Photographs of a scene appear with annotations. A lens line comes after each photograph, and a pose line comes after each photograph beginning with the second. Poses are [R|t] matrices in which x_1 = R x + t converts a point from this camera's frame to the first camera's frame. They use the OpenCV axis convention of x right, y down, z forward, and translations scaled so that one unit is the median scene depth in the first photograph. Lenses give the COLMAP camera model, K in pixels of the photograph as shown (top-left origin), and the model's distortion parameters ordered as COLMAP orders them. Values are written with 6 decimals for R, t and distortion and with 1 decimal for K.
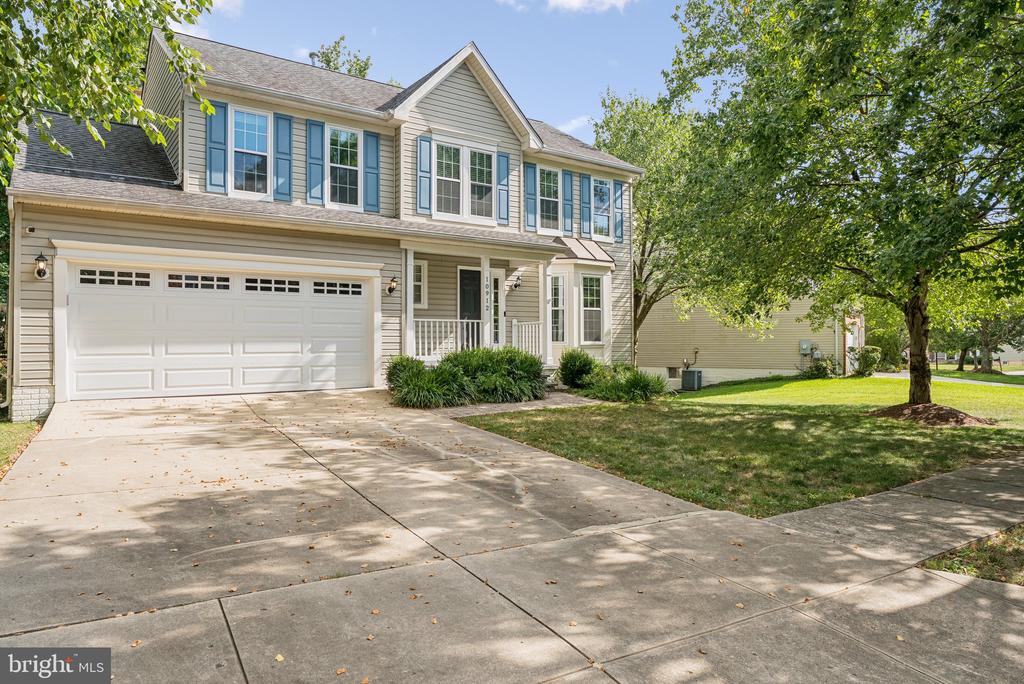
lens RADIAL K [[649.6, 0, 512.1], [0, 649.6, 335.7], [0, 0, 1]] dist [-0.002436, -0.000538]
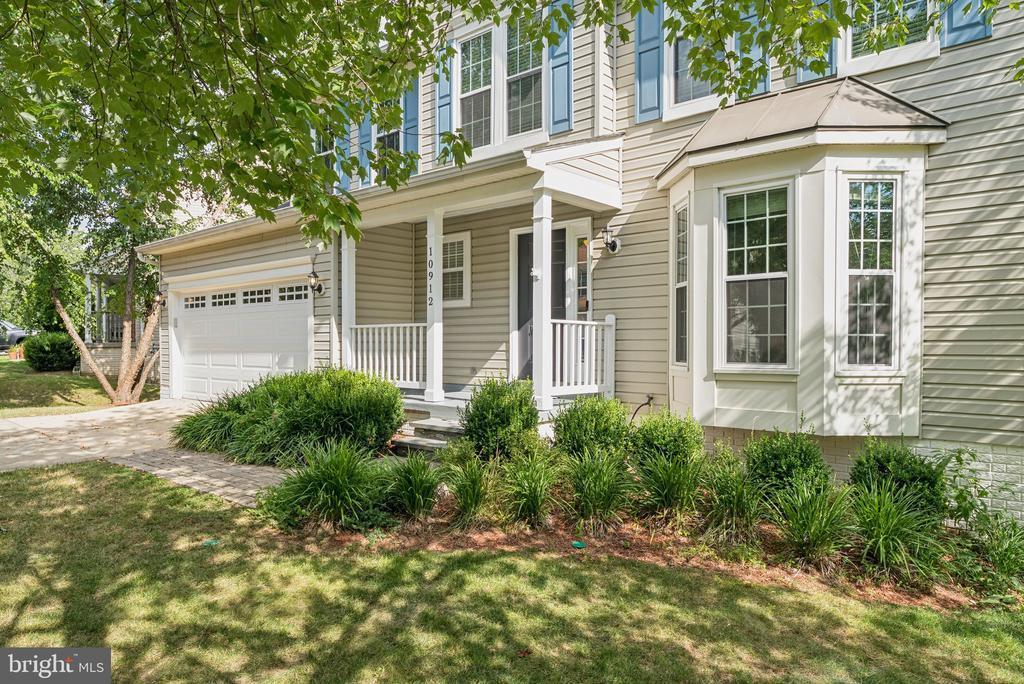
lens RADIAL K [[687.7, 0, 509.8], [0, 687.7, 365.1], [0, 0, 1]] dist [0.004326, -0.000274]
pose [[0.207503, 0.033215, -0.977670, 0.561895], [0.009345, 0.999310, 0.035934, -0.007008], [0.978190, -0.016593, 0.207050, 0.911735]]
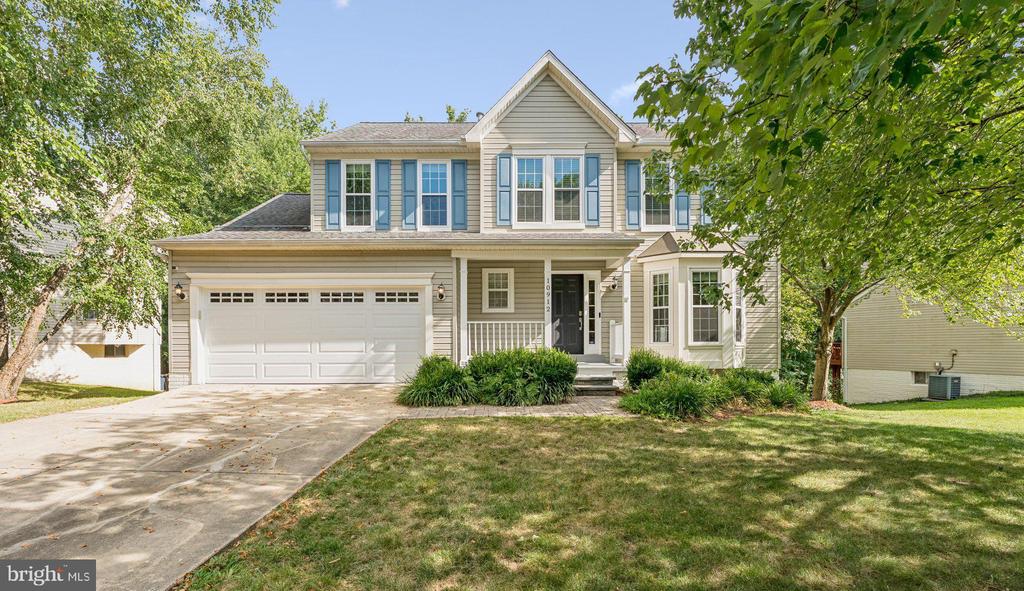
lens RADIAL K [[463.1, 0, 503.4], [0, 463.1, 349.3], [0, 0, 1]] dist [0.000134, -0.000540]
pose [[0.819970, 0.005059, -0.572383, 0.307153], [0.007248, 0.999789, 0.019220, 0.005482], [0.572360, -0.019908, 0.819761, 0.356001]]
